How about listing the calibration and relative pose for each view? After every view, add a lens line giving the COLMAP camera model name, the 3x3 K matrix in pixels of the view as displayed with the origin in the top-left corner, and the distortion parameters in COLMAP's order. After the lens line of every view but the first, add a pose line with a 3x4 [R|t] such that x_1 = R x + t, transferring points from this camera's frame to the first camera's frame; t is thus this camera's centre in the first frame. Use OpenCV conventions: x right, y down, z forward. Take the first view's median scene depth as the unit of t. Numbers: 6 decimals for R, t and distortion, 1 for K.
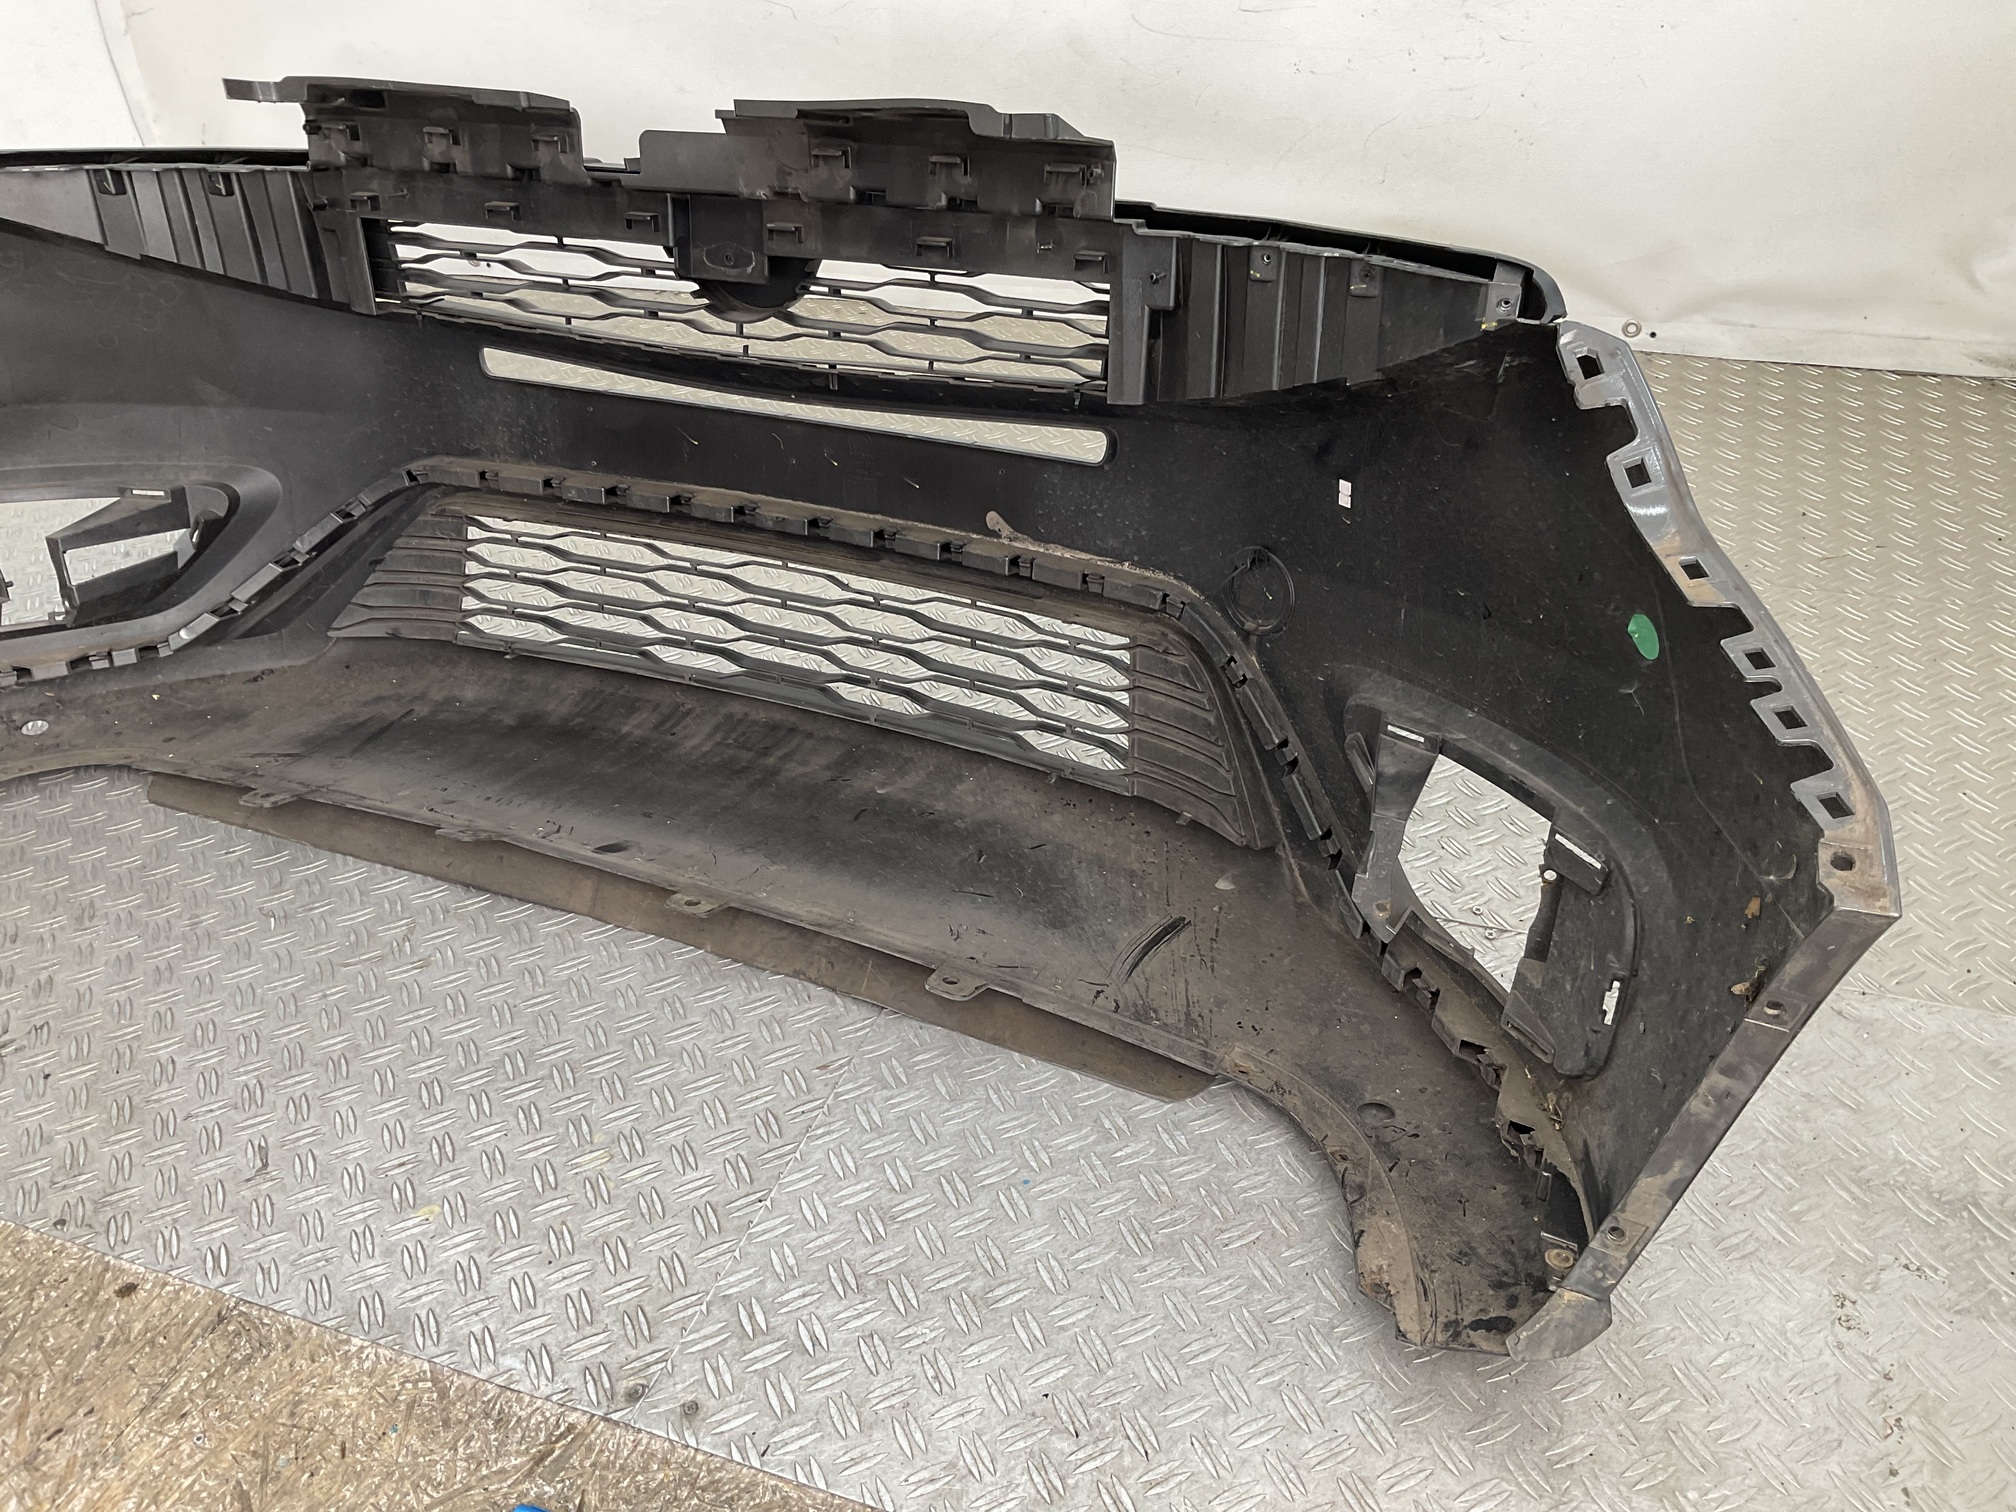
lens RADIAL K [[1653.4, 0, 1008.0], [0, 1653.4, 756.0], [0, 0, 1]] dist [0.141021, -0.313570]
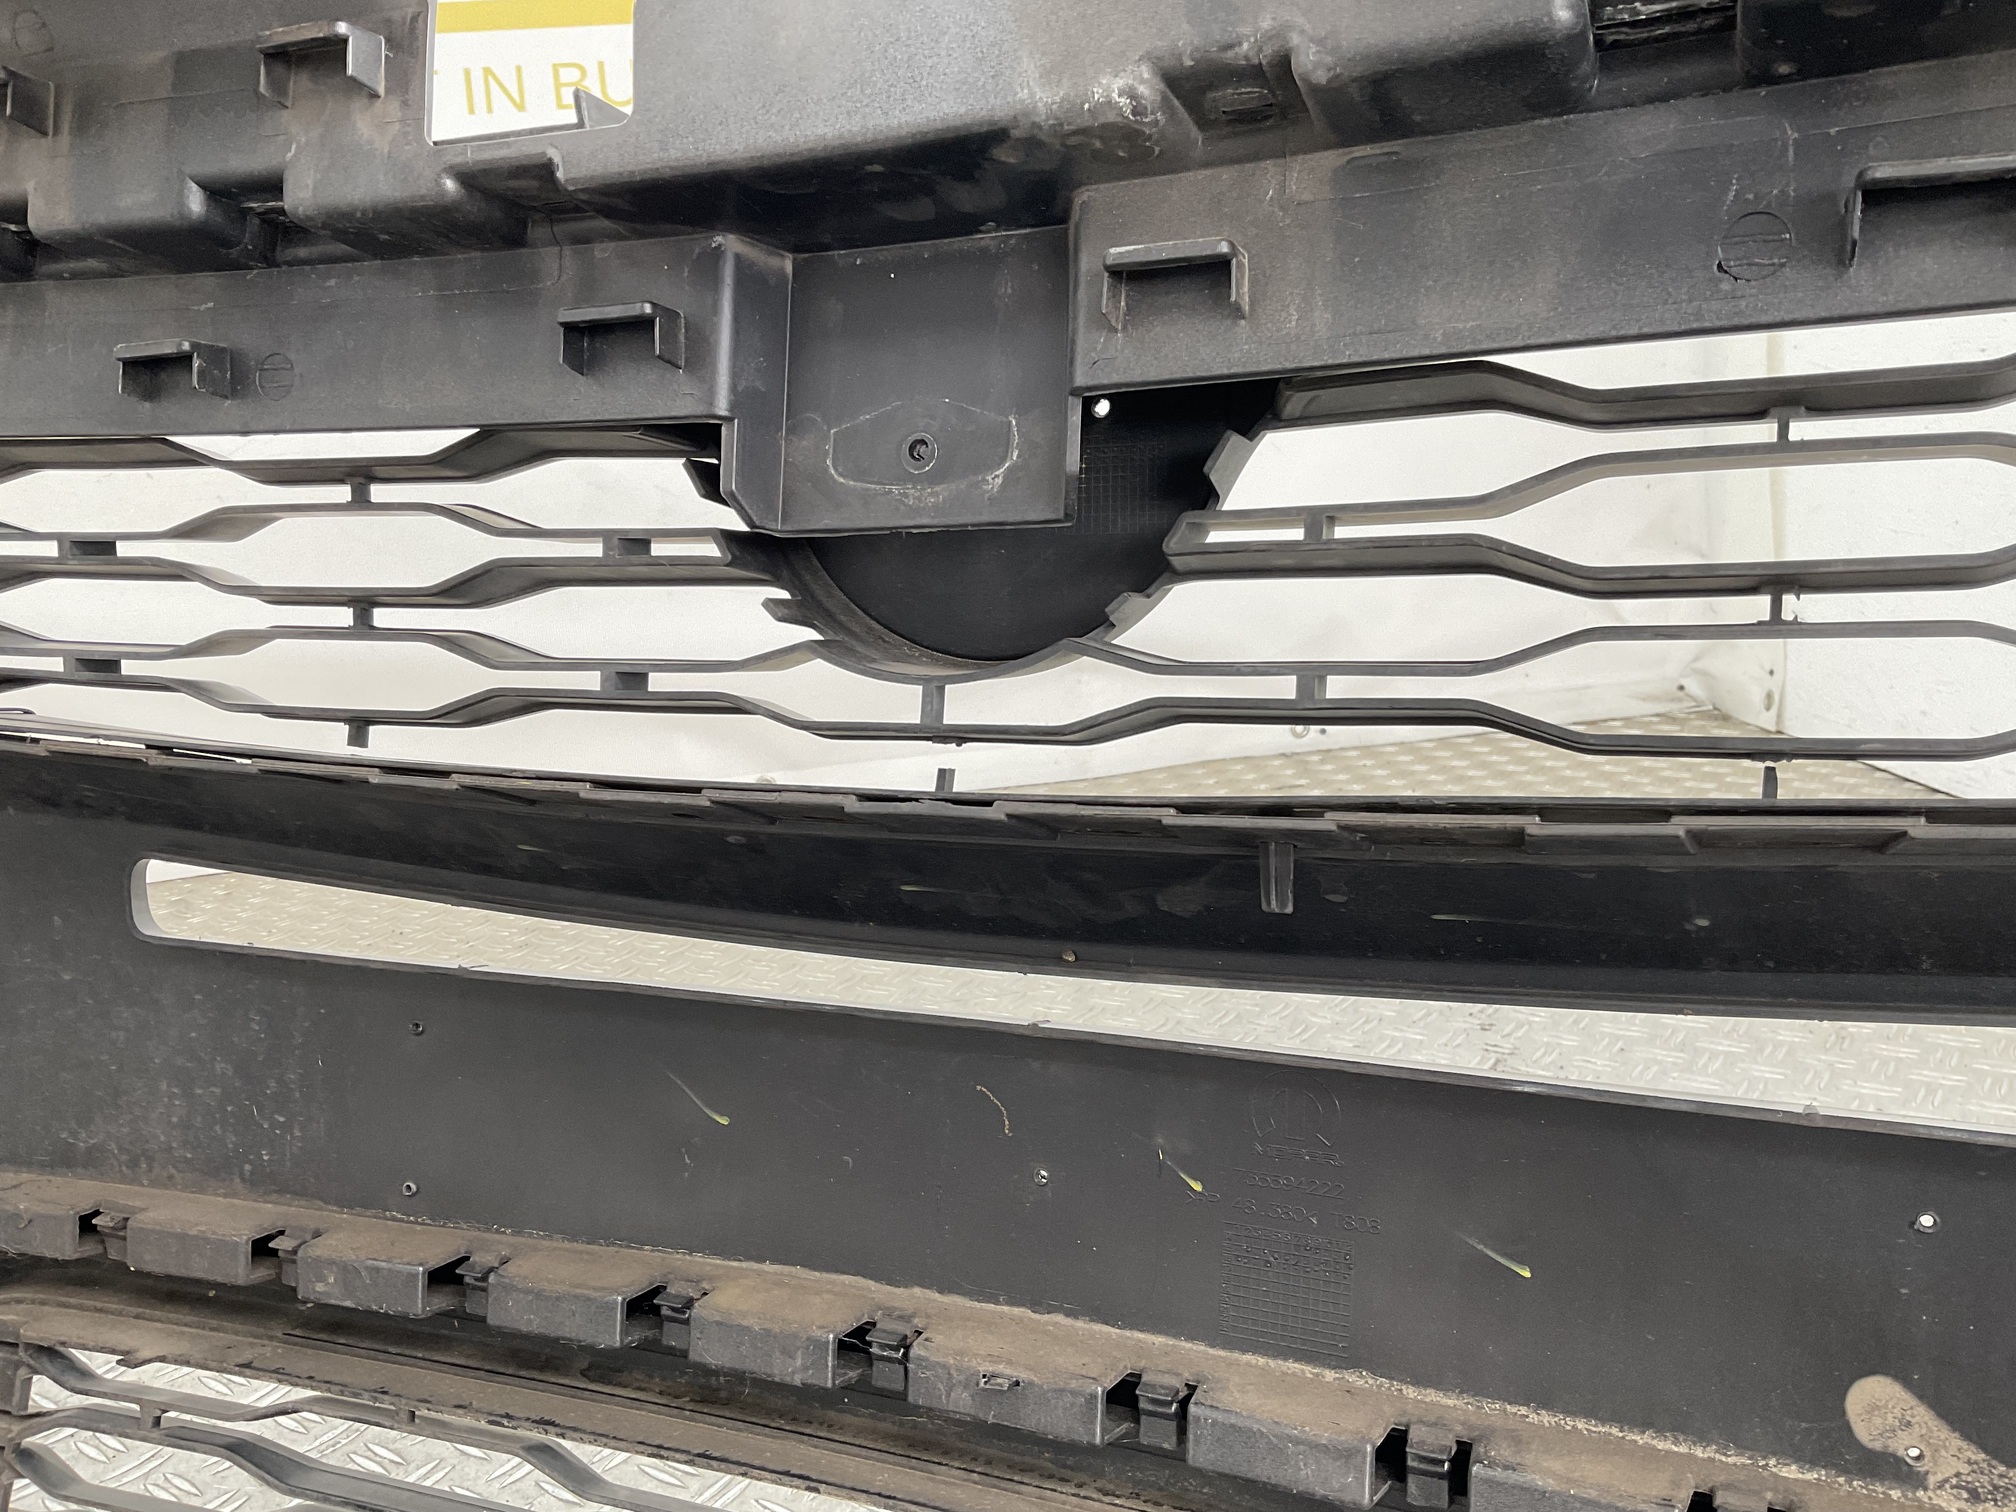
lens RADIAL K [[1737.2, 0, 1012.4], [0, 1737.2, 722.2], [0, 0, 1]] dist [0.110415, -0.171861]
pose [[0.999935, 0.002694, 0.011108, -0.136844], [0.002078, 0.912793, -0.408417, -0.120667], [-0.011239, 0.408414, 0.912728, 0.666269]]
